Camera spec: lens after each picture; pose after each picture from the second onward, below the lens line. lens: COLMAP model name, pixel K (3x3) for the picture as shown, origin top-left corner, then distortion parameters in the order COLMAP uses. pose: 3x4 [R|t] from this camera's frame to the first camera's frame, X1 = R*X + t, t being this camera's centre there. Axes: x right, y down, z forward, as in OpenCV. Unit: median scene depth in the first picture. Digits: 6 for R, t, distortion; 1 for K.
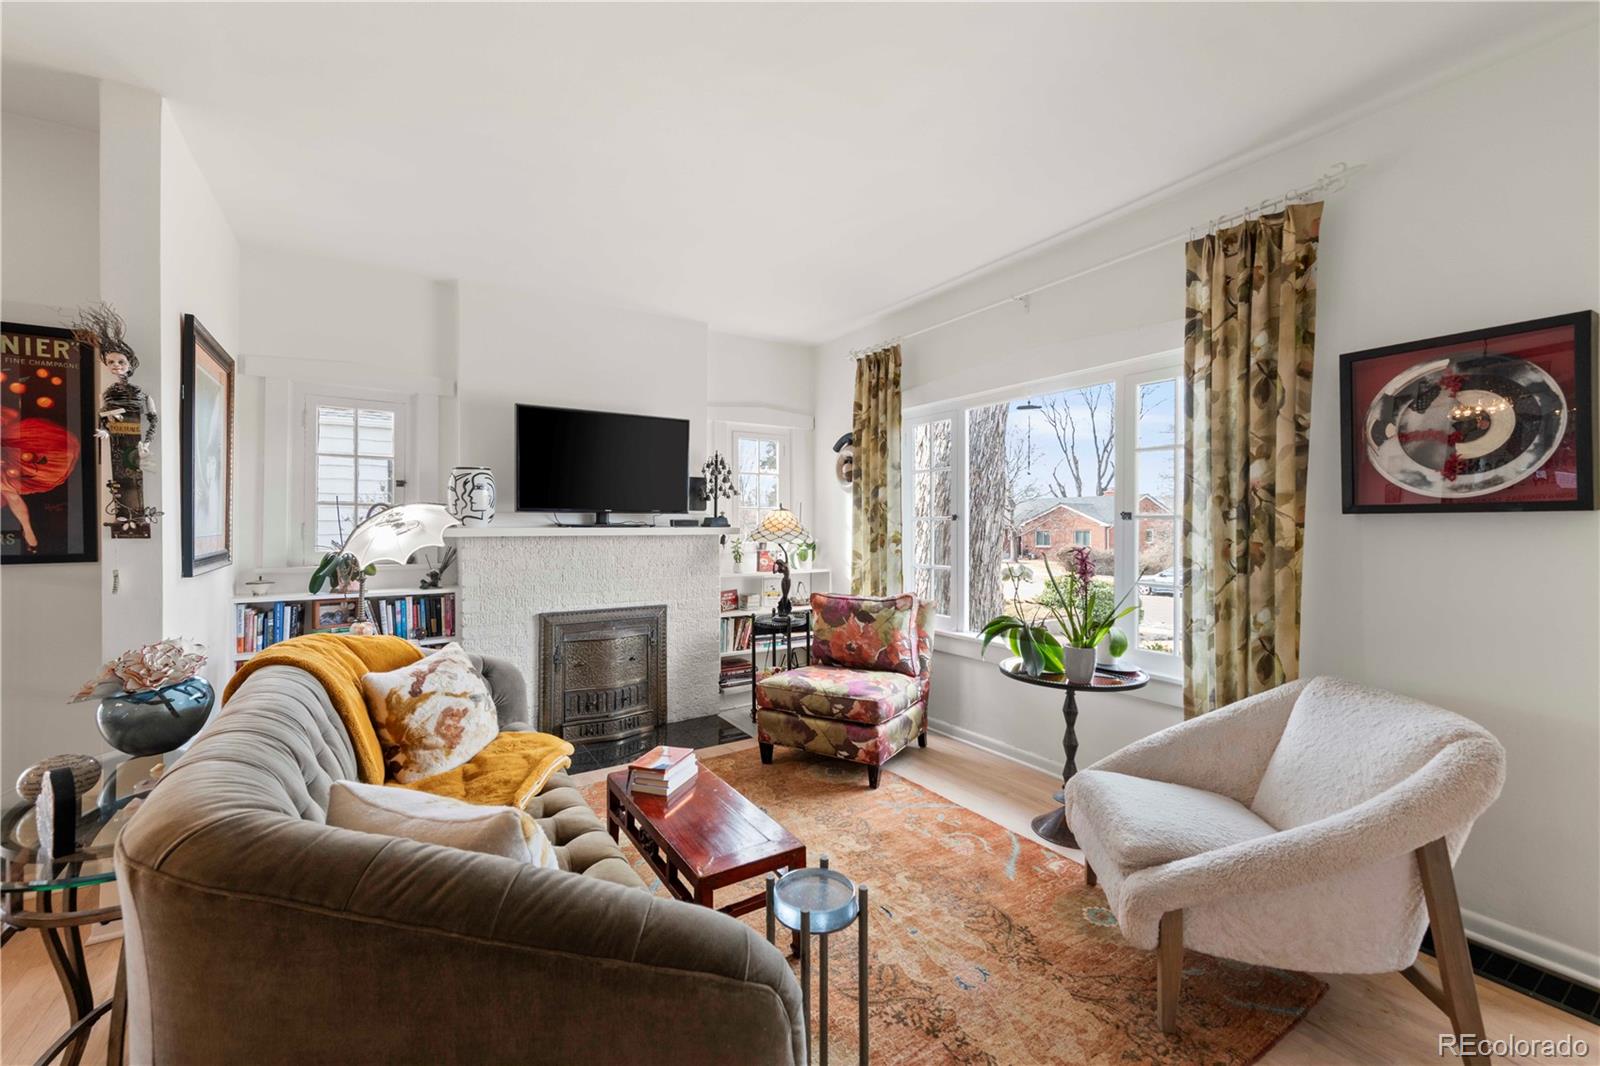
lens RADIAL K [[646.1, 0, 800.0], [0, 646.1, 533.0], [0, 0, 1]] dist [-0.000115, -0.000001]
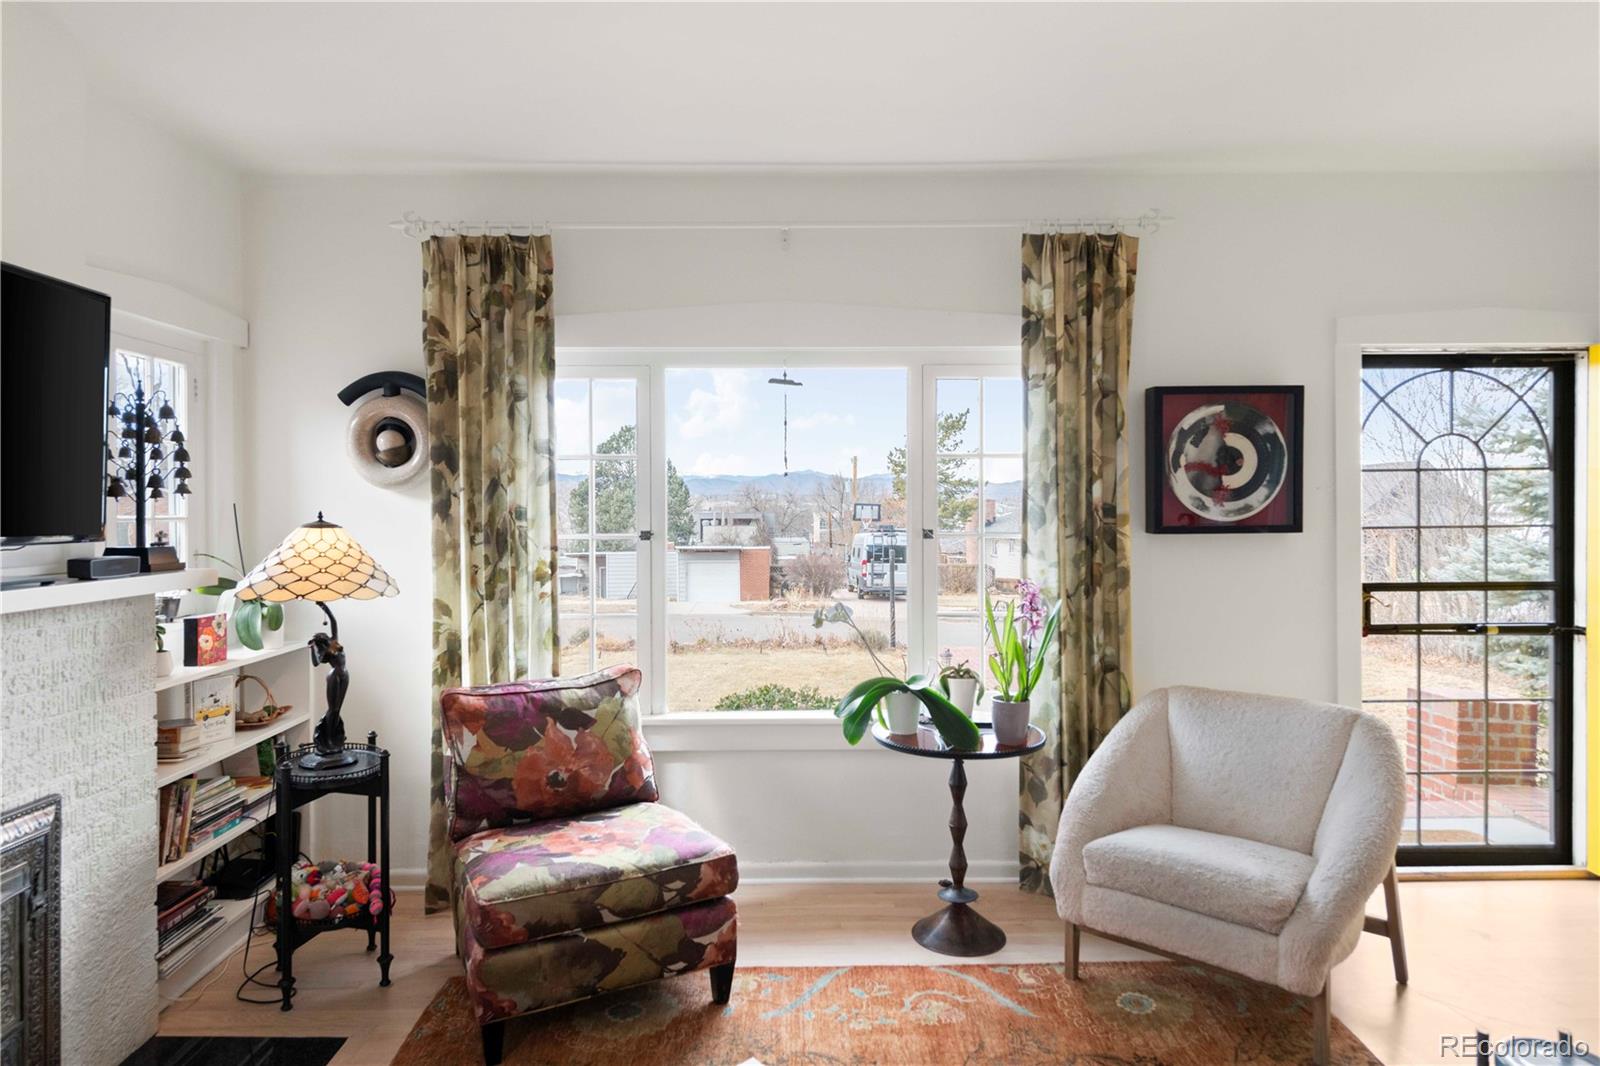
lens RADIAL K [[951.0, 0, 798.9], [0, 951.0, 519.2], [0, 0, 1]] dist [0.014928, -0.001246]
pose [[0.526563, -0.013708, 0.850026, -0.617311], [0.017847, 0.999828, 0.005068, -0.054503], [-0.849949, 0.012502, 0.526717, 0.498418]]
